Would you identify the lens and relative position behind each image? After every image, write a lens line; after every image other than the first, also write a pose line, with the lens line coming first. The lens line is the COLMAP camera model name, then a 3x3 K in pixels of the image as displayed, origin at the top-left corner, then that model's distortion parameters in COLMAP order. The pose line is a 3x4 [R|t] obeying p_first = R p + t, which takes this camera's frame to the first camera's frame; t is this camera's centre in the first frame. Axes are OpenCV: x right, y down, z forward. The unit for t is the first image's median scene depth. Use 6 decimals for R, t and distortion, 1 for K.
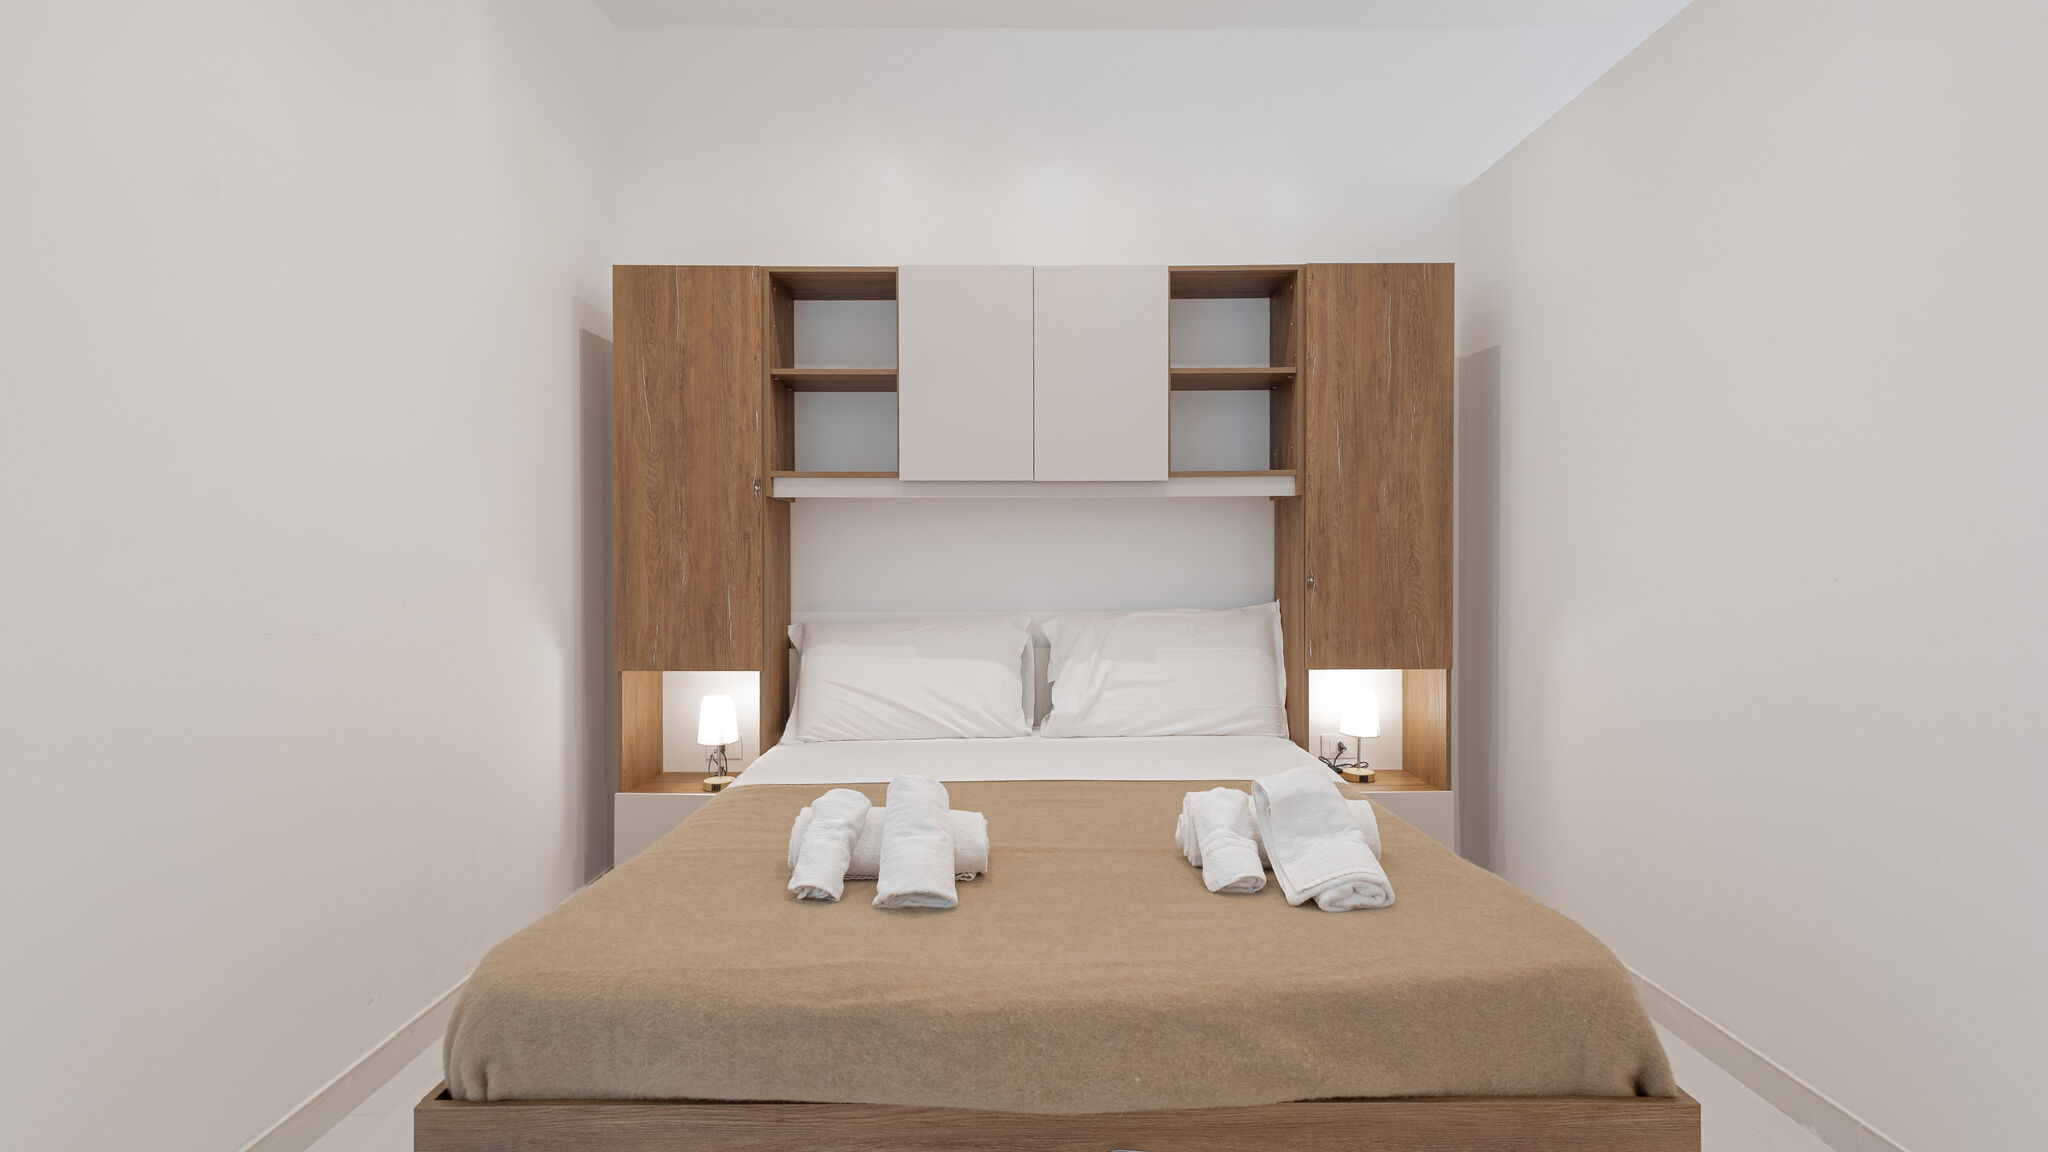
lens RADIAL K [[963.2, 0, 1013.9], [0, 963.2, 570.8], [0, 0, 1]] dist [0.009174, -0.000744]
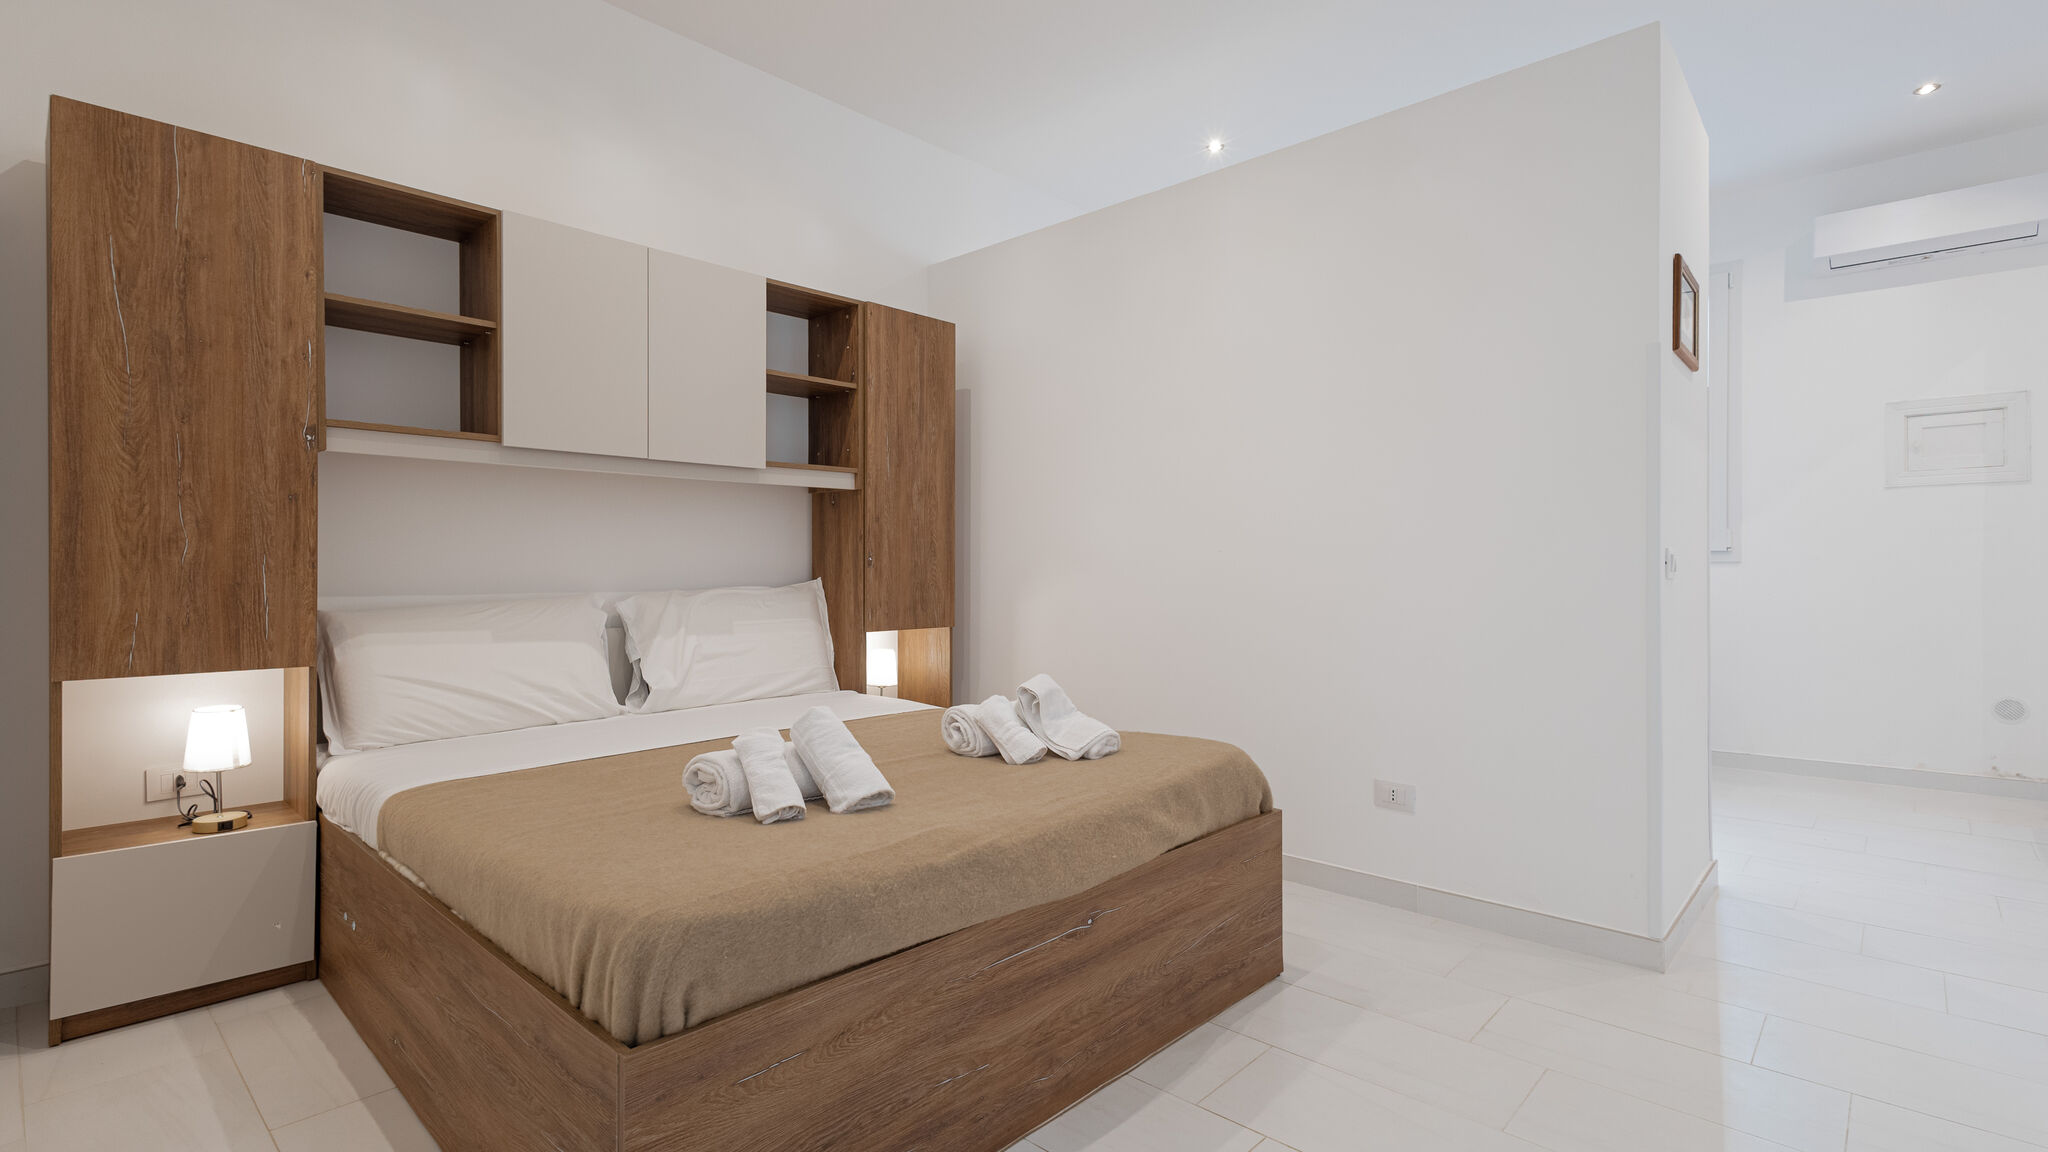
lens RADIAL K [[963.2, 0, 1013.9], [0, 963.2, 570.8], [0, 0, 1]] dist [0.009174, -0.000744]
pose [[0.686792, 0.001627, 0.726852, -0.449197], [0.005504, 0.999957, -0.007440, 0.034029], [-0.726833, 0.009110, 0.686754, 0.024004]]
